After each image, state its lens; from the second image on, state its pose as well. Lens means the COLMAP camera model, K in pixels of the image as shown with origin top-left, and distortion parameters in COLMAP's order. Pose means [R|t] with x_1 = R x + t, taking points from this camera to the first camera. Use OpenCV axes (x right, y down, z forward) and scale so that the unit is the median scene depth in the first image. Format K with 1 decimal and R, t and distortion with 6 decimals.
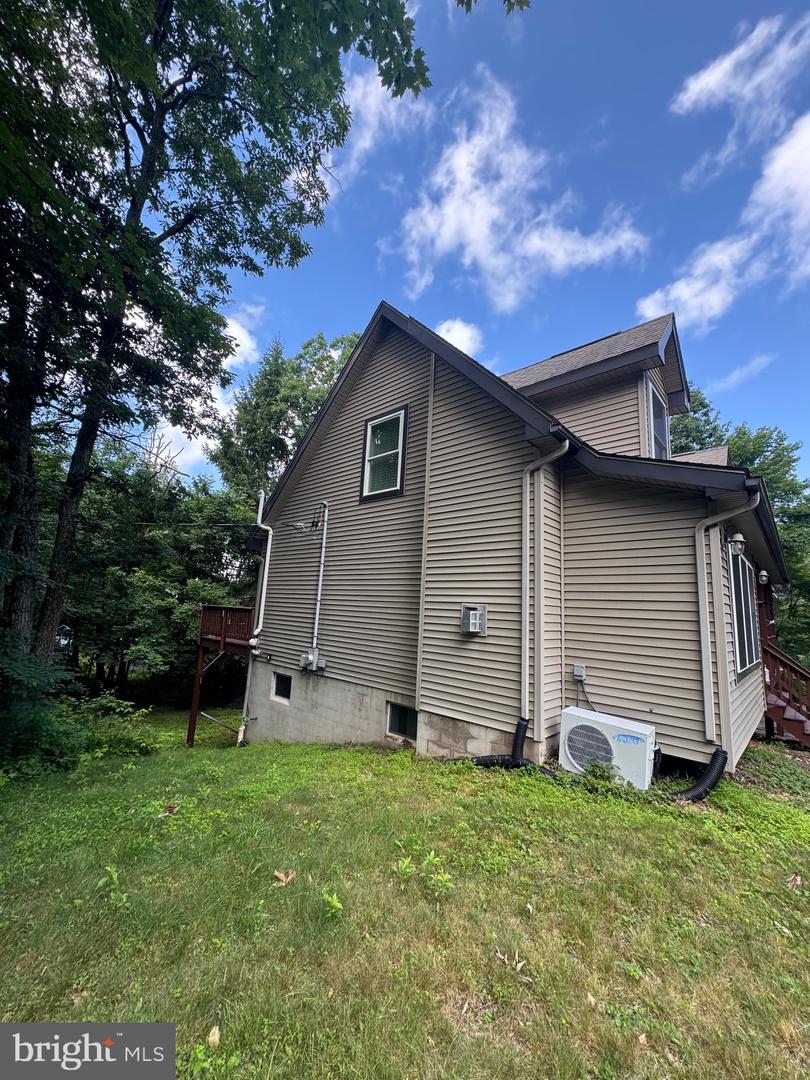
lens RADIAL K [[430.2, 0, 406.3], [0, 430.2, 539.4], [0, 0, 1]] dist [0.001399, -0.000288]
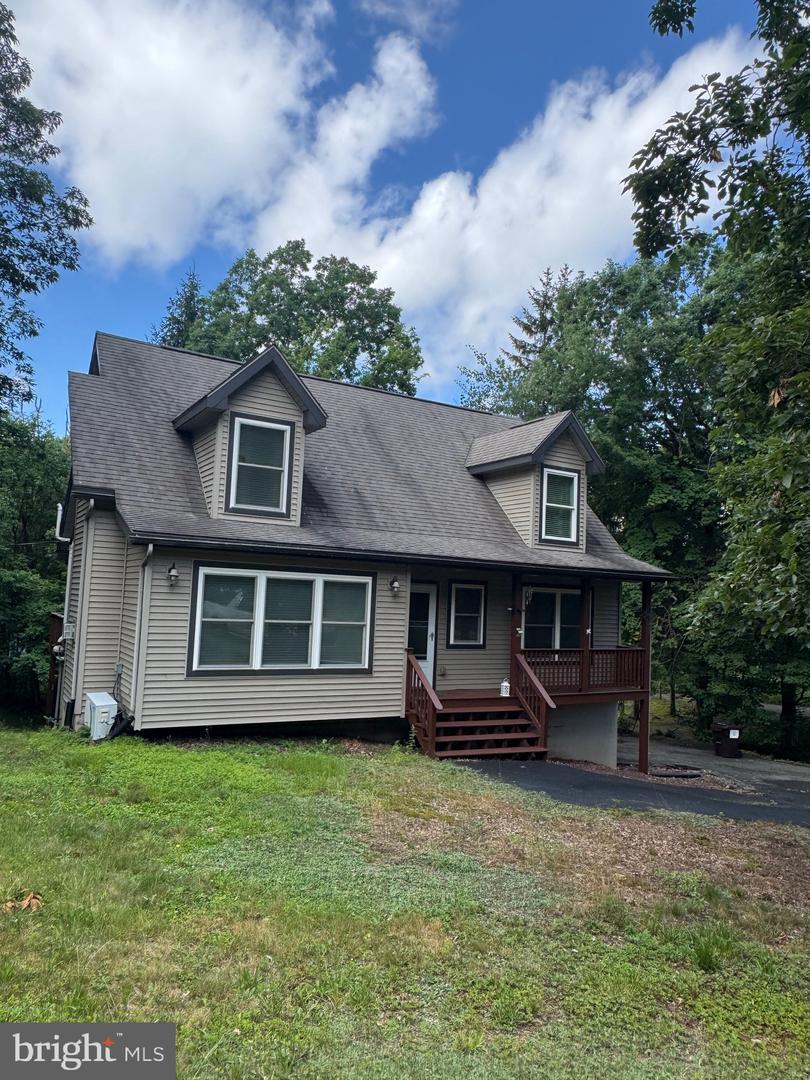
lens RADIAL K [[741.5, 0, 405.1], [0, 741.5, 537.0], [0, 0, 1]] dist [0.004375, 0.002206]
pose [[0.956933, -0.036425, -0.288014, 1.092703], [0.056650, 0.996455, 0.062201, -0.111089], [0.284727, -0.075839, 0.955604, -0.528536]]
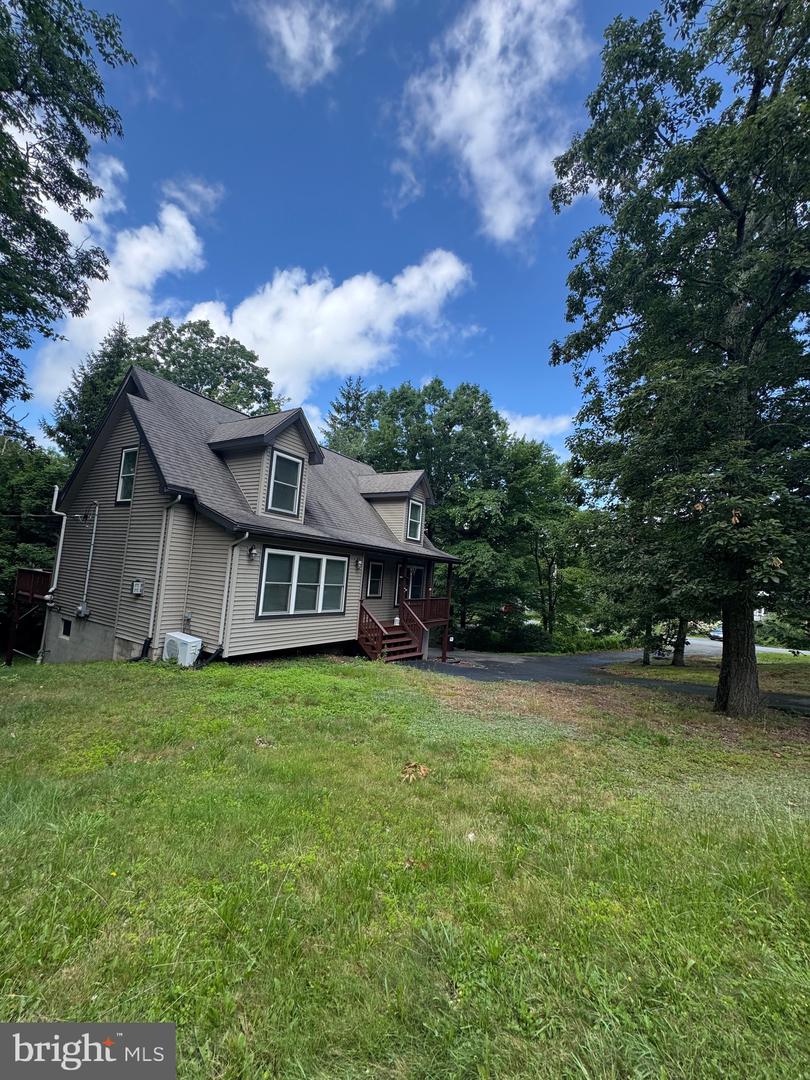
lens RADIAL K [[430.2, 0, 408.7], [0, 430.2, 539.3], [0, 0, 1]] dist [0.001399, -0.000288]
pose [[0.982437, 0.036169, 0.183055, 0.562993], [-0.053626, 0.994375, 0.091333, -0.145227], [-0.178722, -0.099546, 0.978851, -0.579812]]
